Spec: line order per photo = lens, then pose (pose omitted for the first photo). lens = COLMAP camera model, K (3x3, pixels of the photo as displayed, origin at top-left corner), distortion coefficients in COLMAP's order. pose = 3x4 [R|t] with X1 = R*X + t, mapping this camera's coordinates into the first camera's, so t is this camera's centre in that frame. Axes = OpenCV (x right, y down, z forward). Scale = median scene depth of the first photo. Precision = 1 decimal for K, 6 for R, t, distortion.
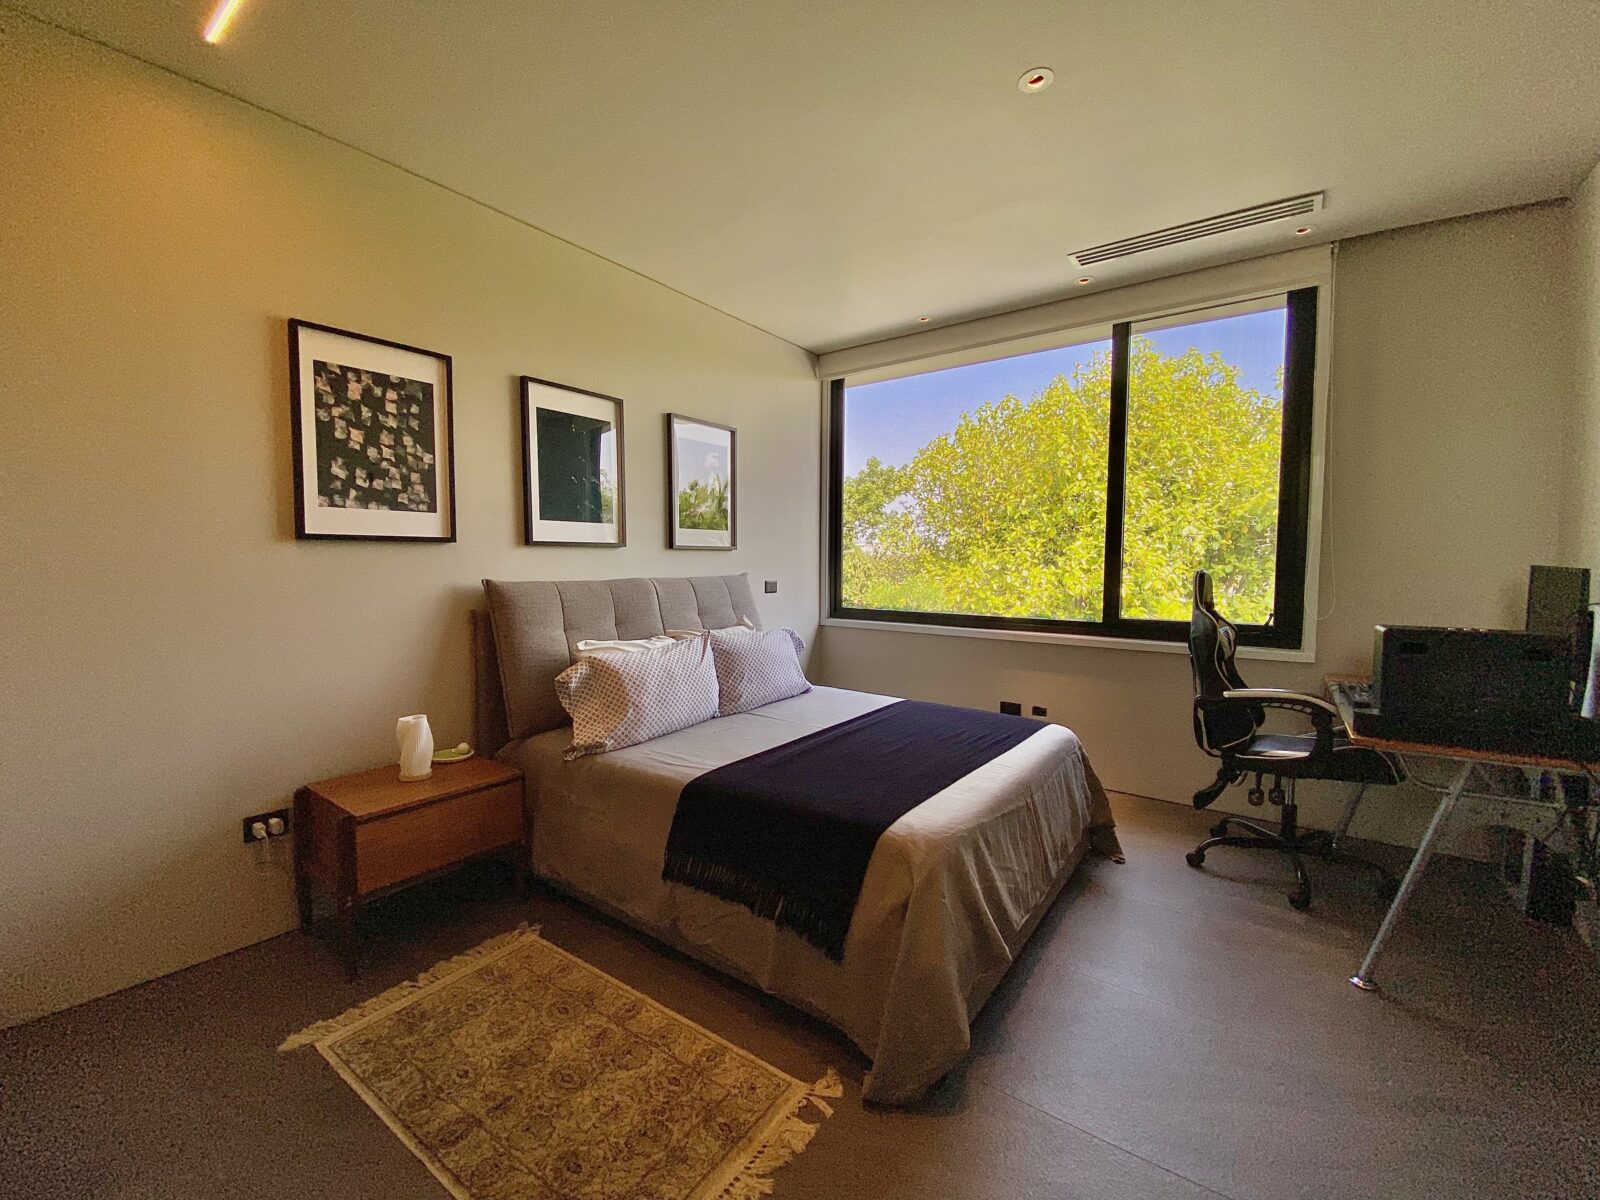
lens RADIAL K [[663.4, 0, 808.9], [0, 663.4, 599.8], [0, 0, 1]] dist [-0.002817, -0.009152]
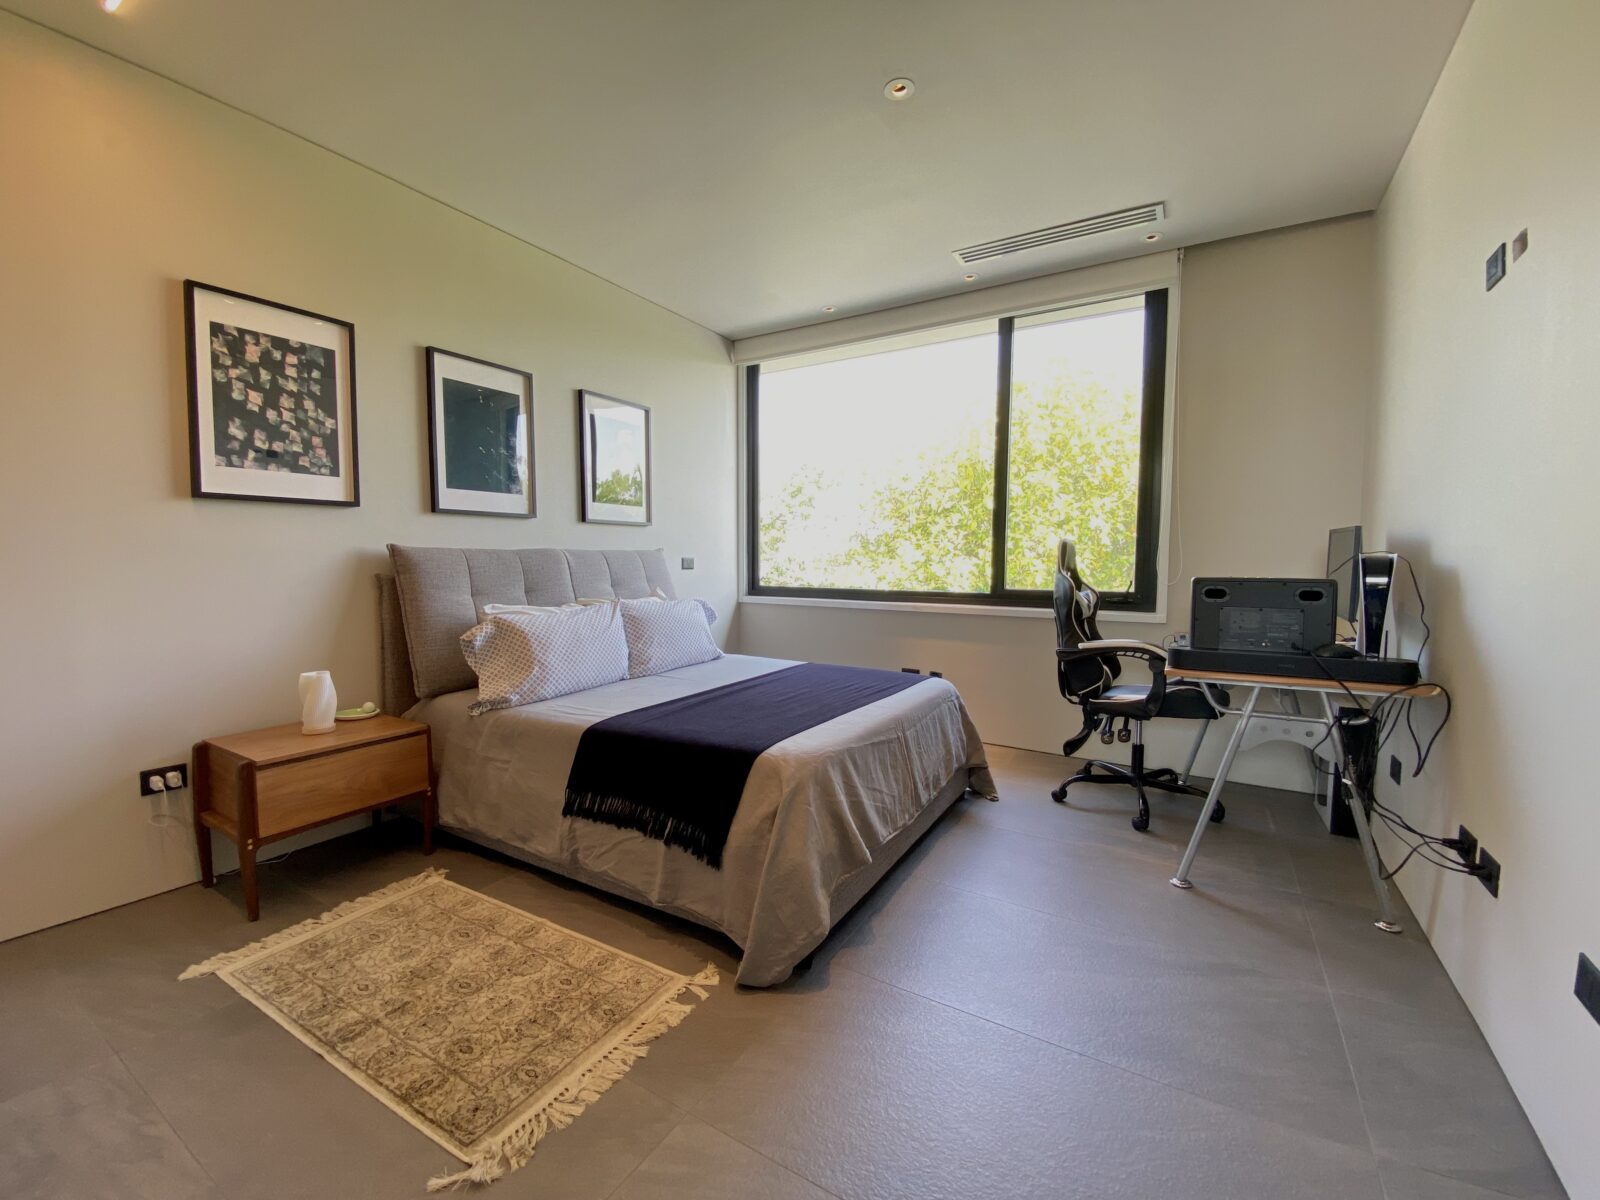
lens RADIAL K [[663.4, 0, 810.8], [0, 663.4, 602.0], [0, 0, 1]] dist [-0.002817, -0.009152]
pose [[0.995600, -0.004688, 0.093592, 0.066225], [0.004109, 0.999971, 0.006372, 0.059813], [-0.093619, -0.005959, 0.995590, -0.084591]]
